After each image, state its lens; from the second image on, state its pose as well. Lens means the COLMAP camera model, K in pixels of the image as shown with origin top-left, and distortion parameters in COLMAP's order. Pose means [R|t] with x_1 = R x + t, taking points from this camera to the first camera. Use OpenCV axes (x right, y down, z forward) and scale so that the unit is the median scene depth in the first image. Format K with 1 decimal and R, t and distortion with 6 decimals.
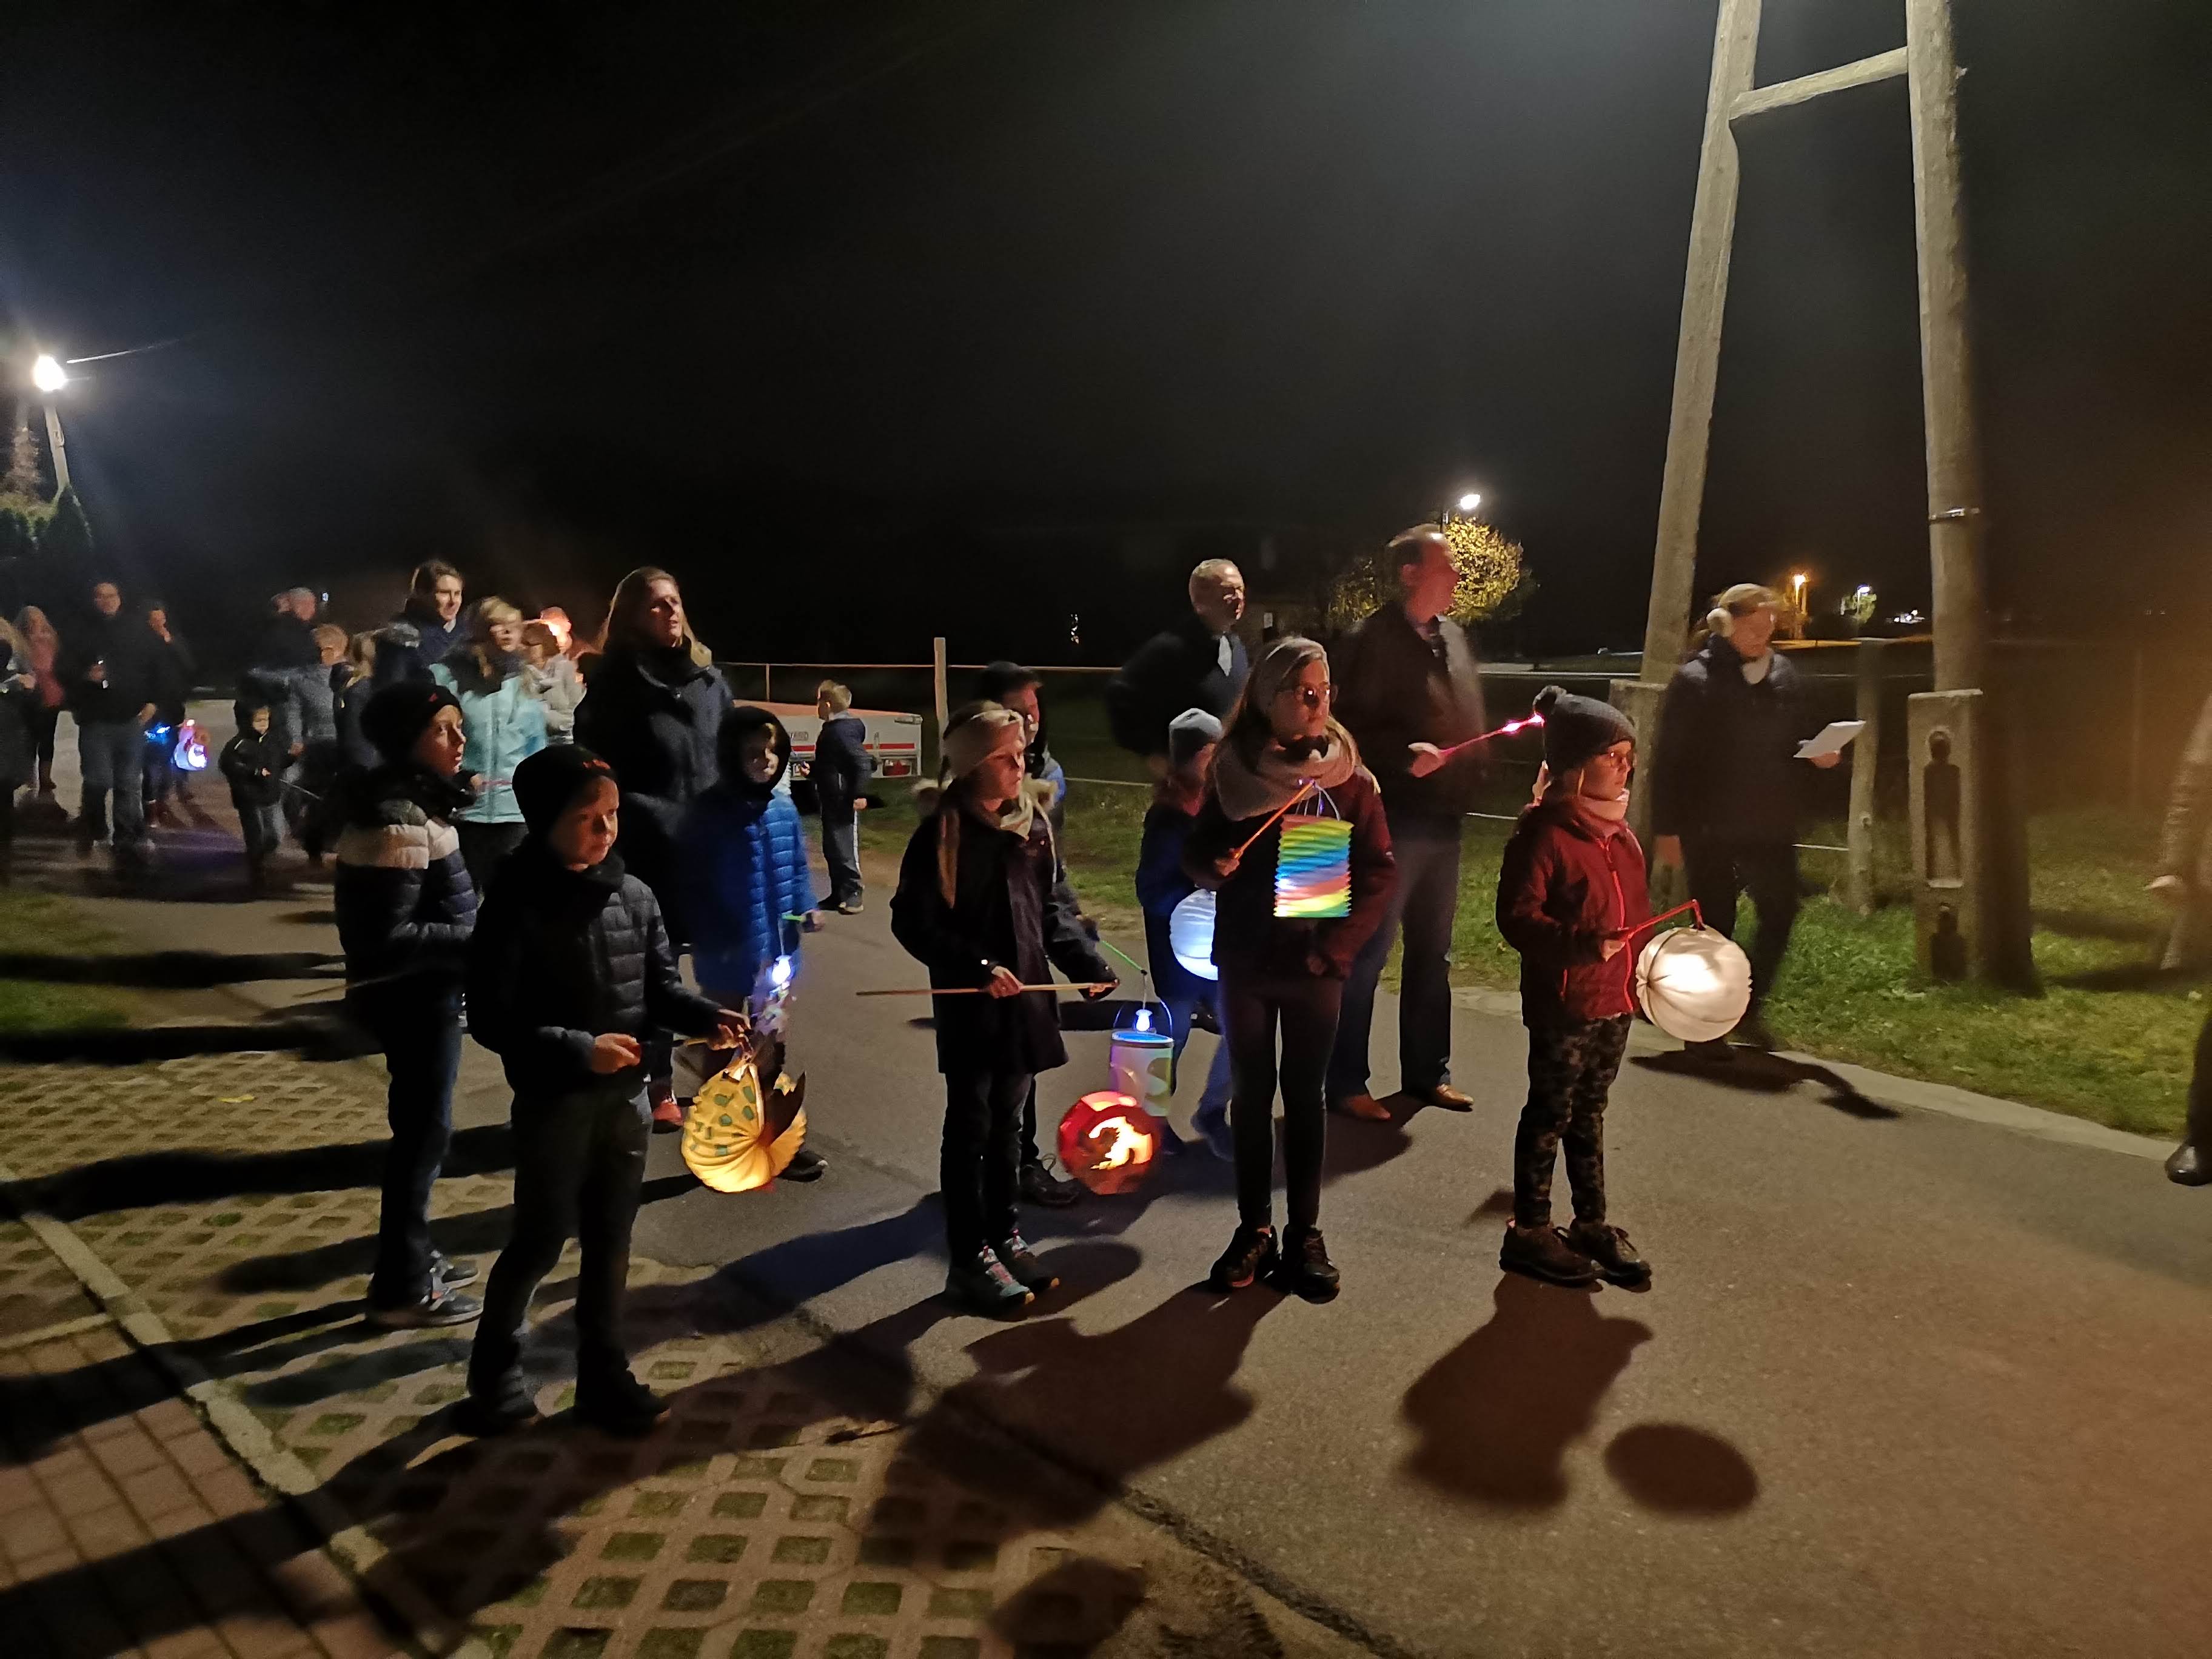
lens RADIAL K [[1706.4, 0, 1095.1], [0, 1706.4, 784.1], [0, 0, 1]] dist [0.040778, -0.033908]
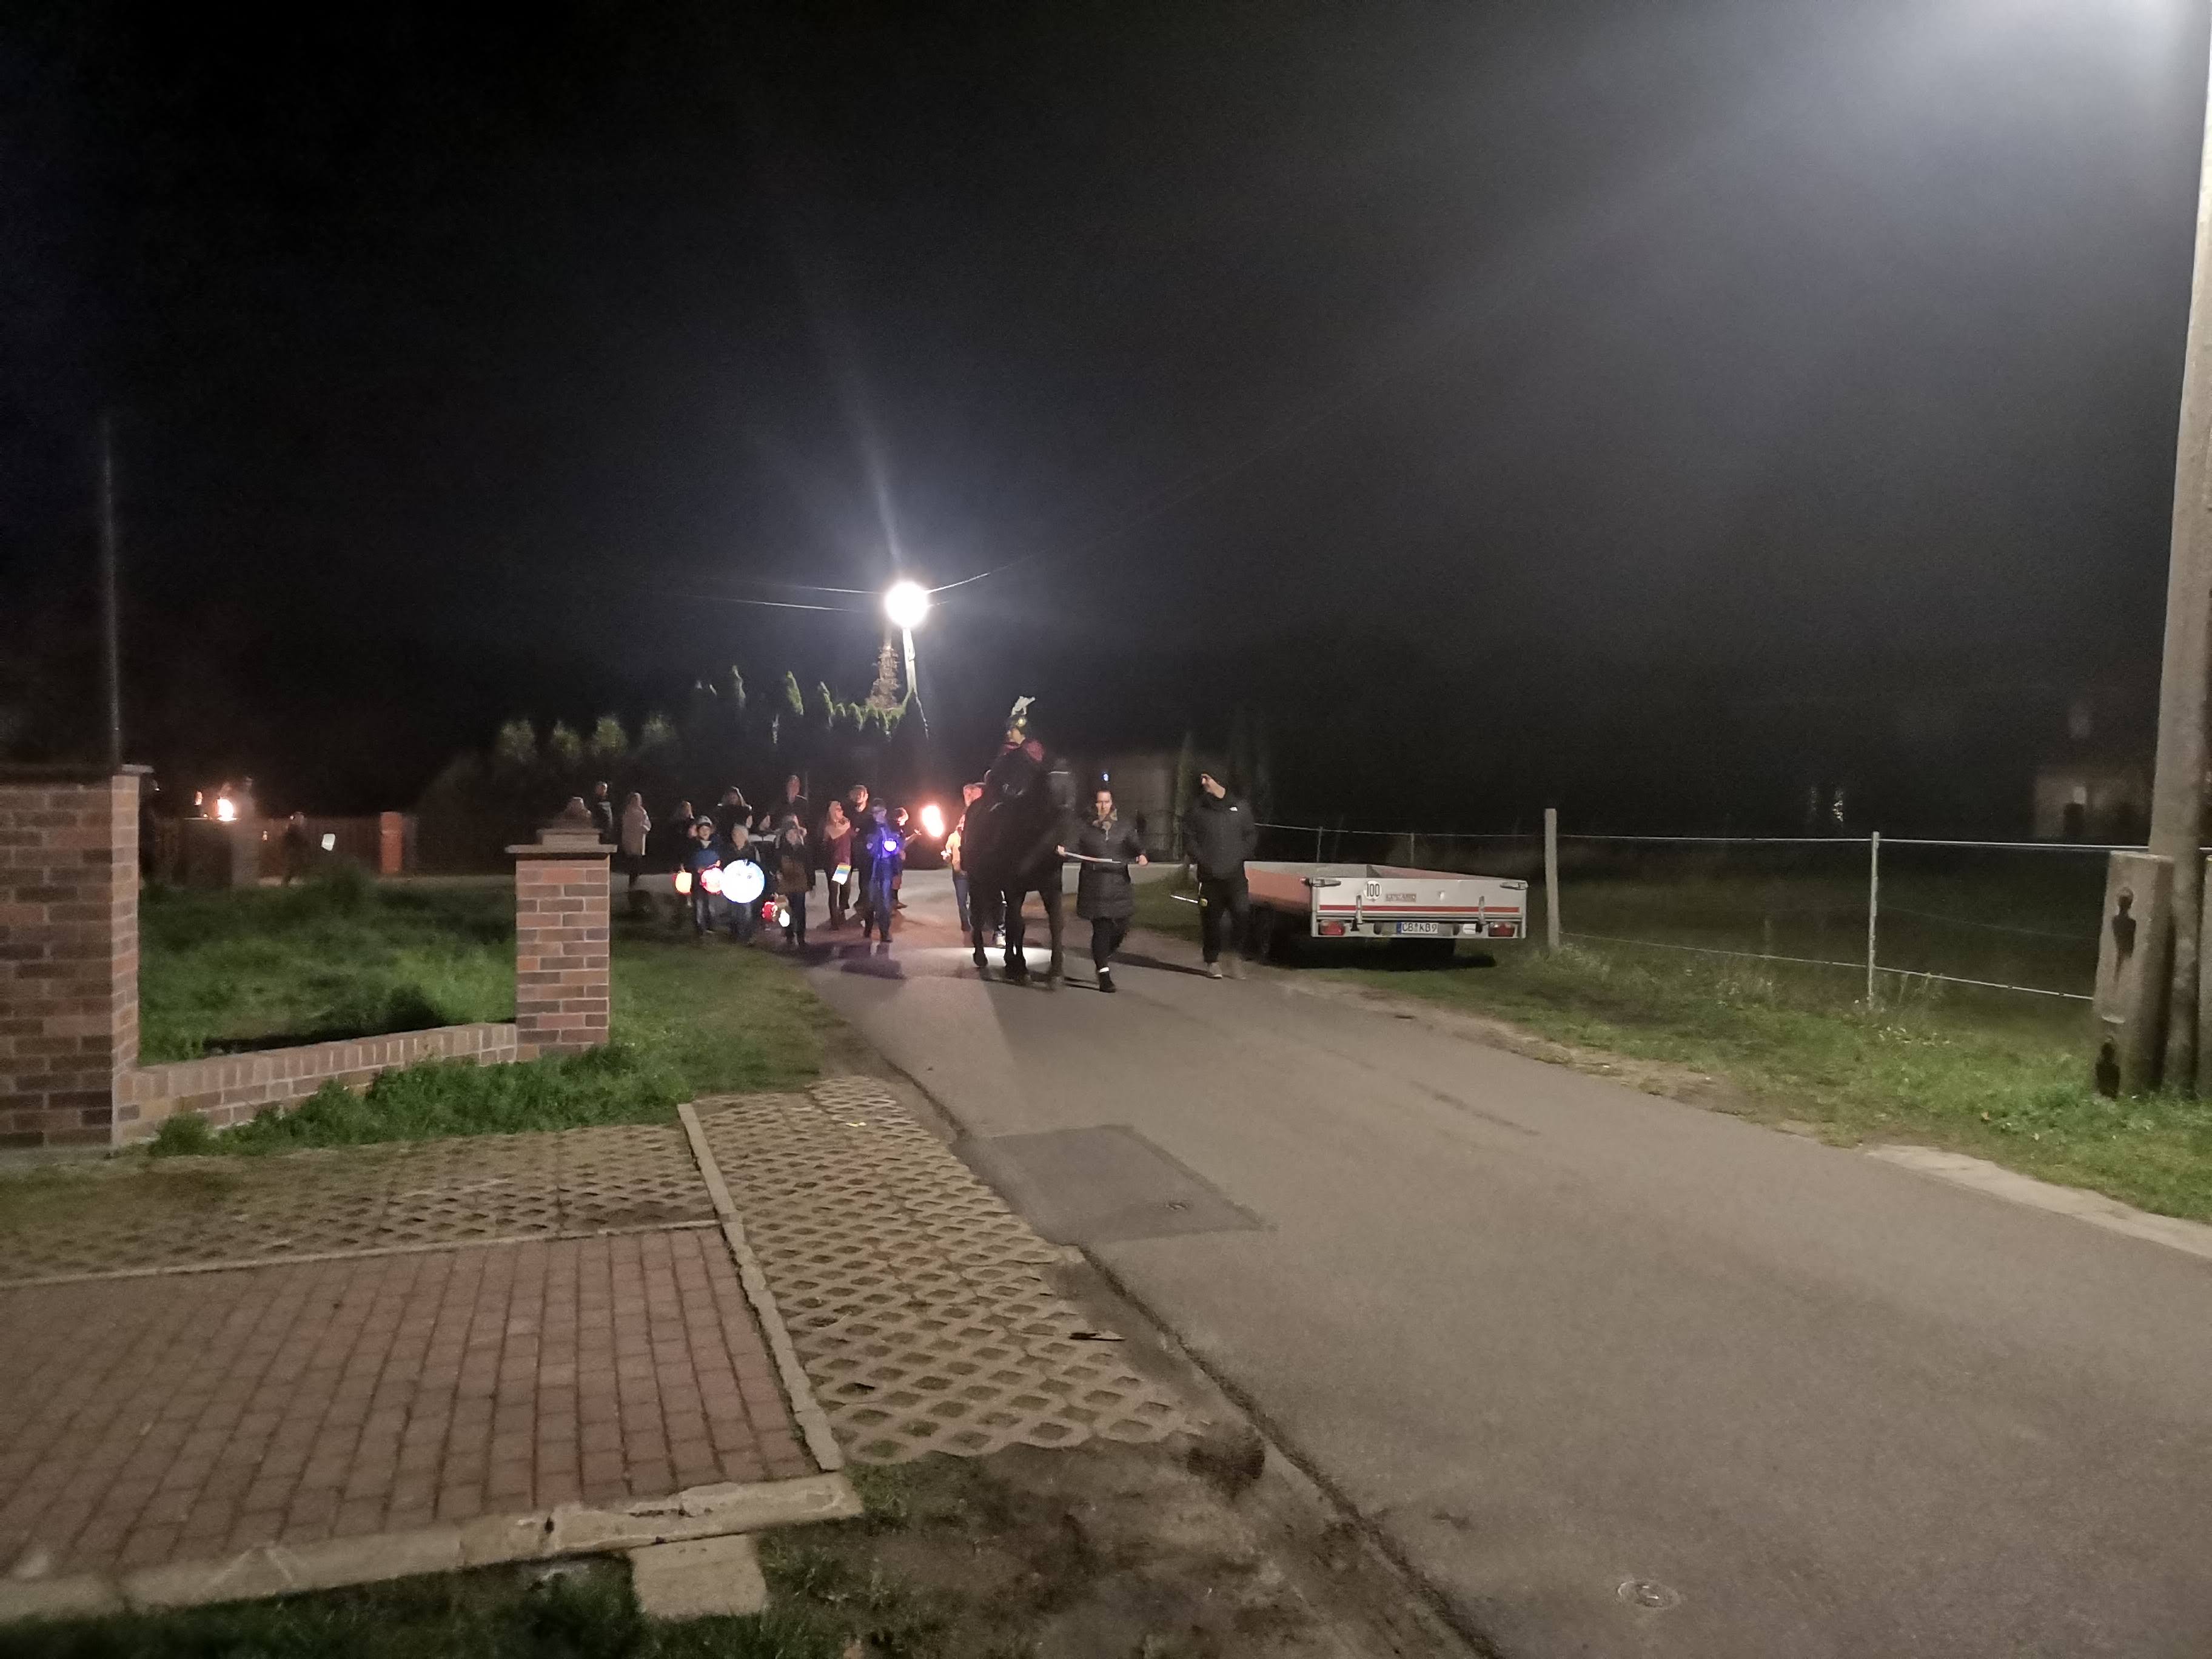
lens RADIAL K [[1706.4, 0, 1095.1], [0, 1706.4, 784.1], [0, 0, 1]] dist [0.040778, -0.033908]
pose [[0.899336, -0.004171, -0.437239, 0.519878], [-0.040891, 0.994770, -0.093595, 0.043654], [0.435343, 0.102053, 0.894462, -0.373145]]
